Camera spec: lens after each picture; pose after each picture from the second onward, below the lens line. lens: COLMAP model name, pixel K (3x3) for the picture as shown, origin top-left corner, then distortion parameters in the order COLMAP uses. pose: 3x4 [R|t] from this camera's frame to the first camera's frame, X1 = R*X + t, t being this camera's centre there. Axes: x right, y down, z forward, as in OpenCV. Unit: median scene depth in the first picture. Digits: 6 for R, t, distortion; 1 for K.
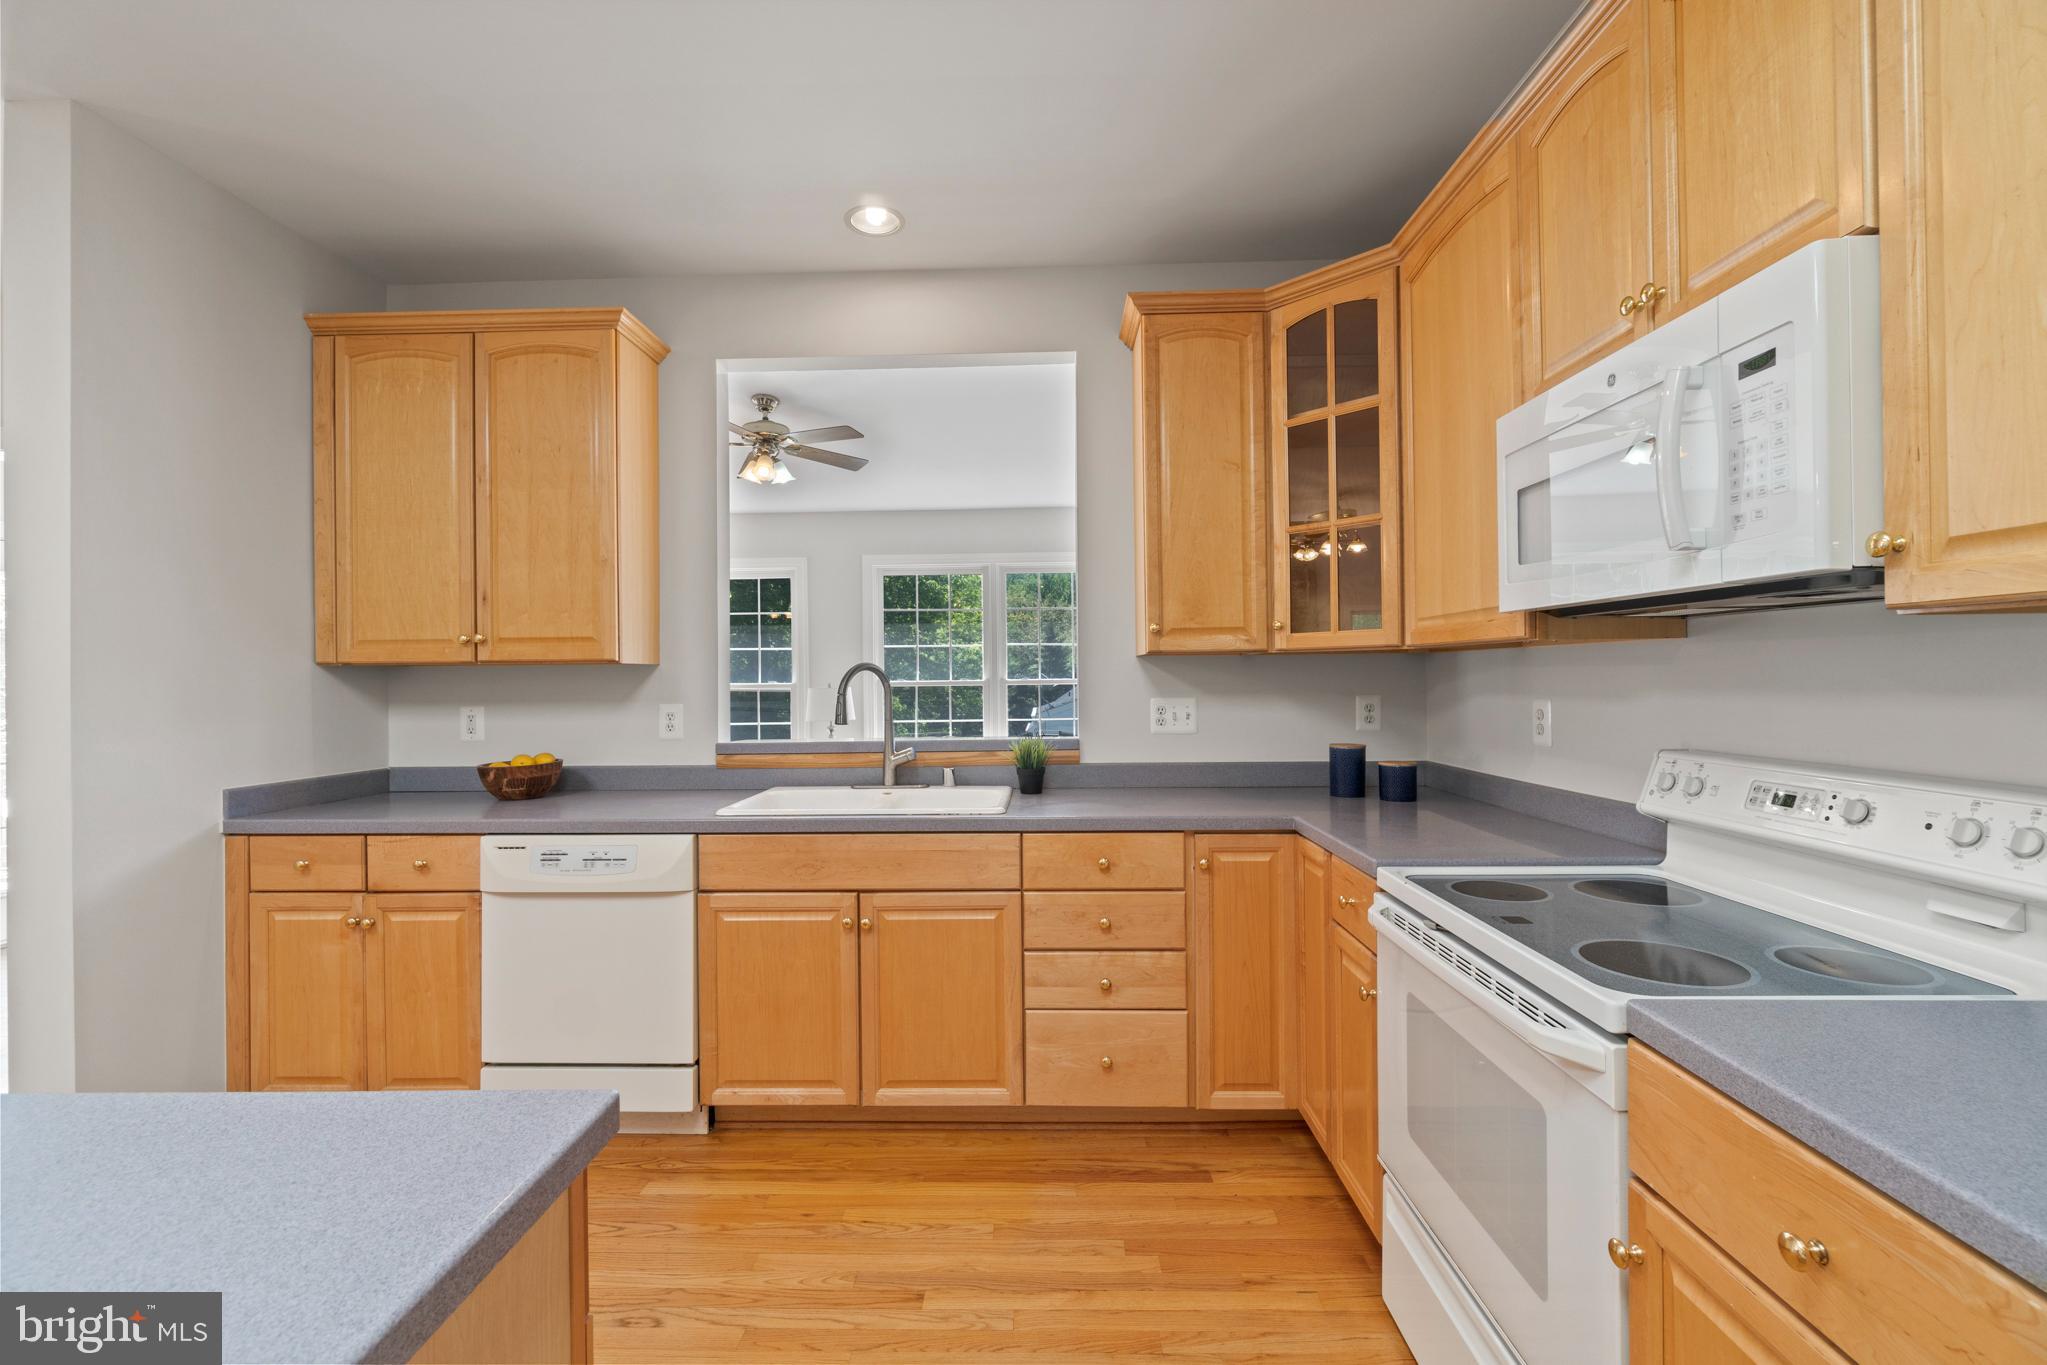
lens RADIAL K [[879.8, 0, 1022.2], [0, 879.8, 677.5], [0, 0, 1]] dist [-0.003202, 0.000719]
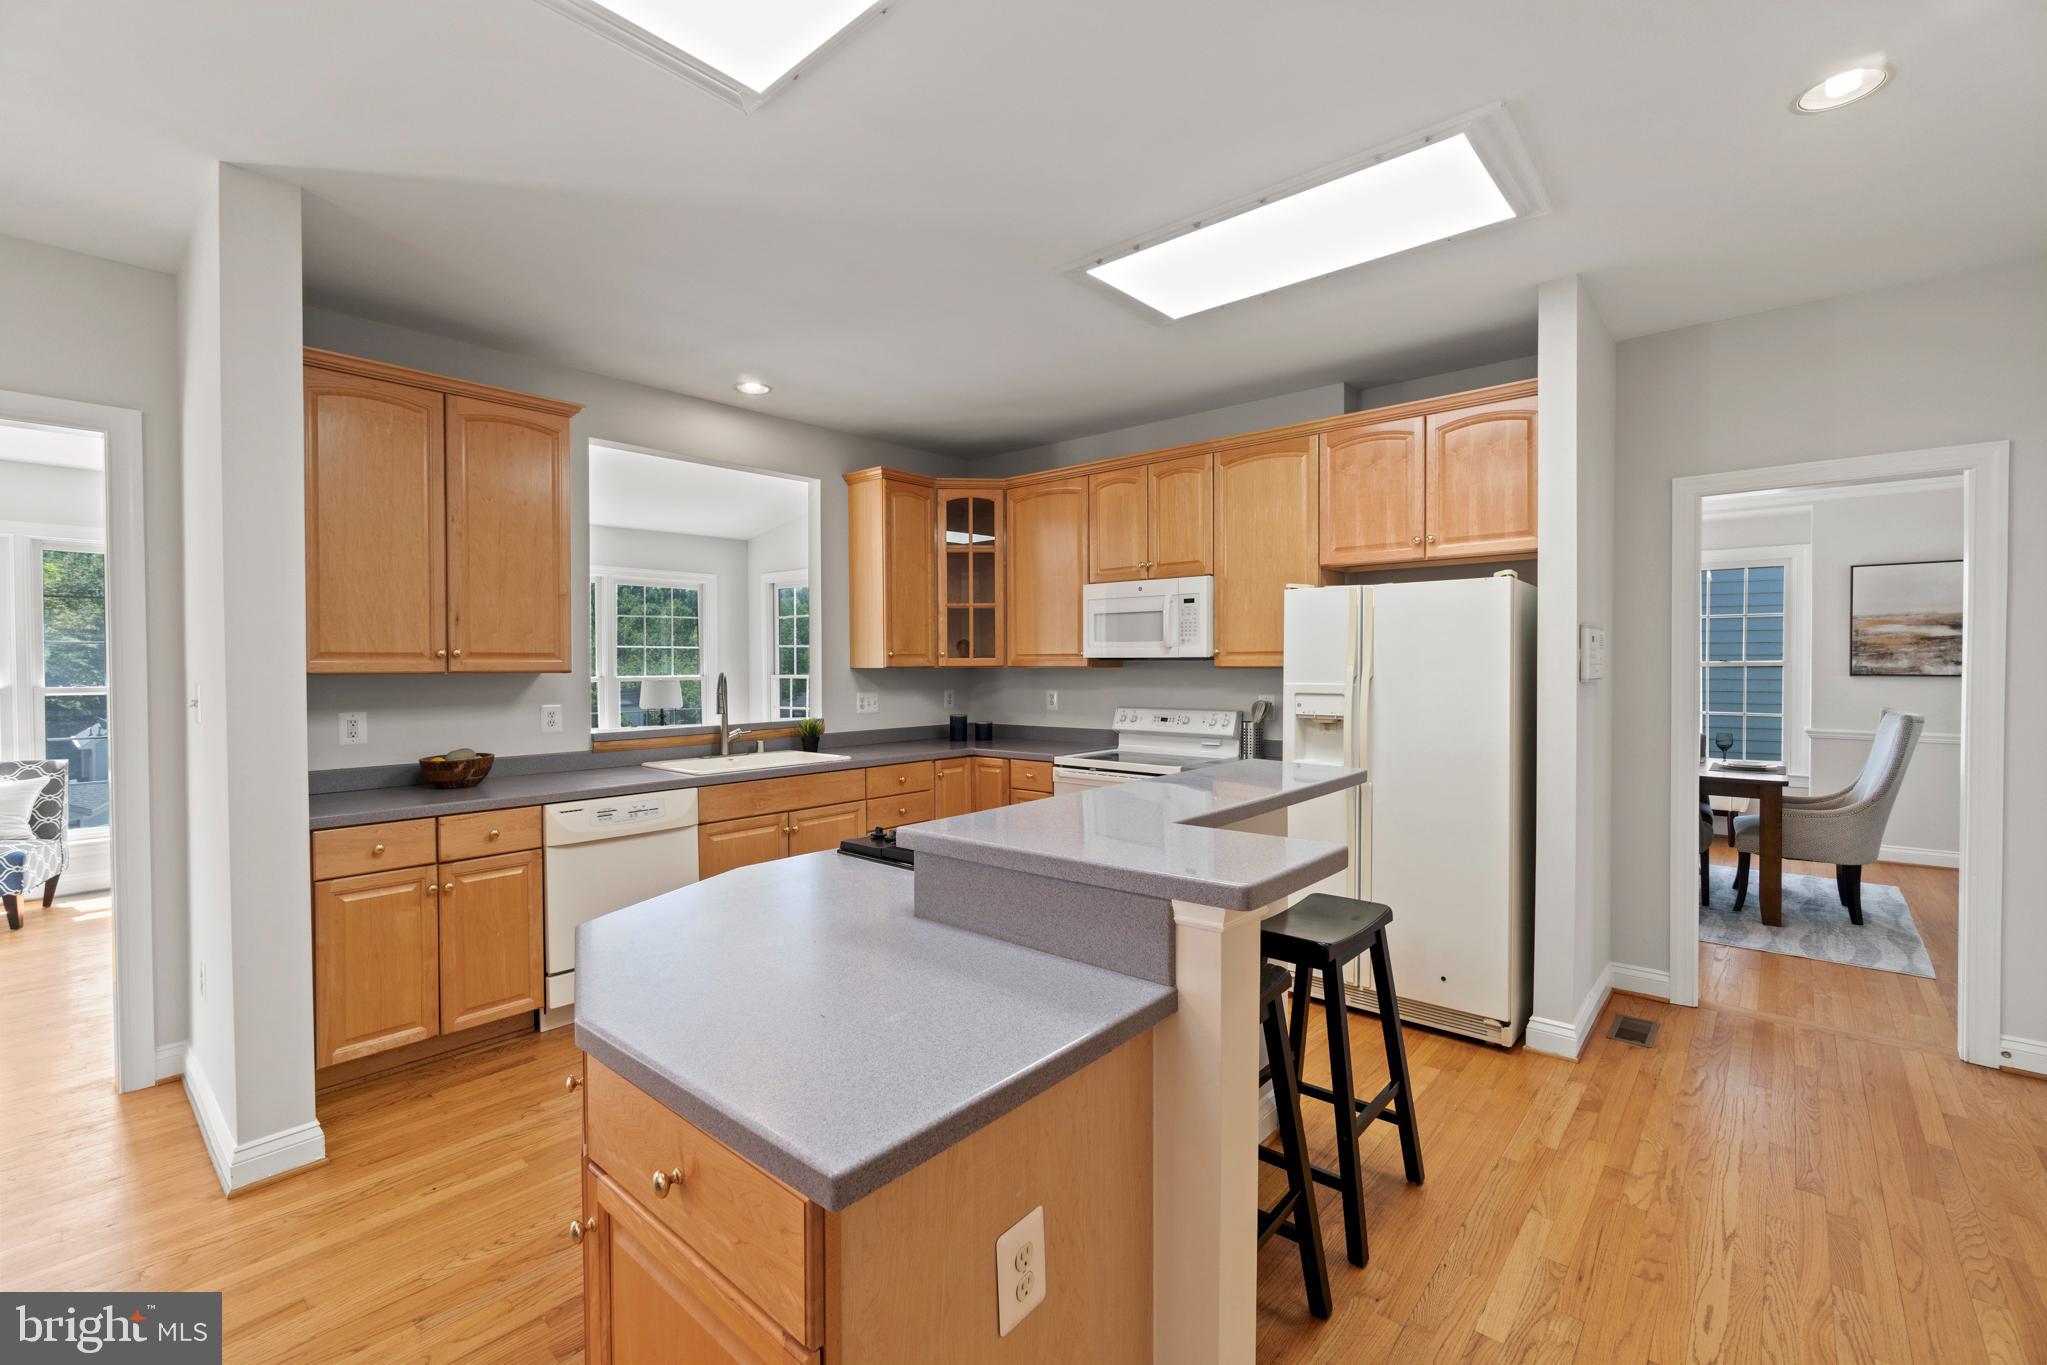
lens RADIAL K [[885.8, 0, 1042.9], [0, 885.8, 674.2], [0, 0, 1]] dist [0.010143, 0.000070]
pose [[0.625165, -0.001590, 0.780491, -1.075601], [-0.000955, 0.999996, 0.002802, -0.019840], [-0.780492, -0.002497, 0.625161, -0.383587]]
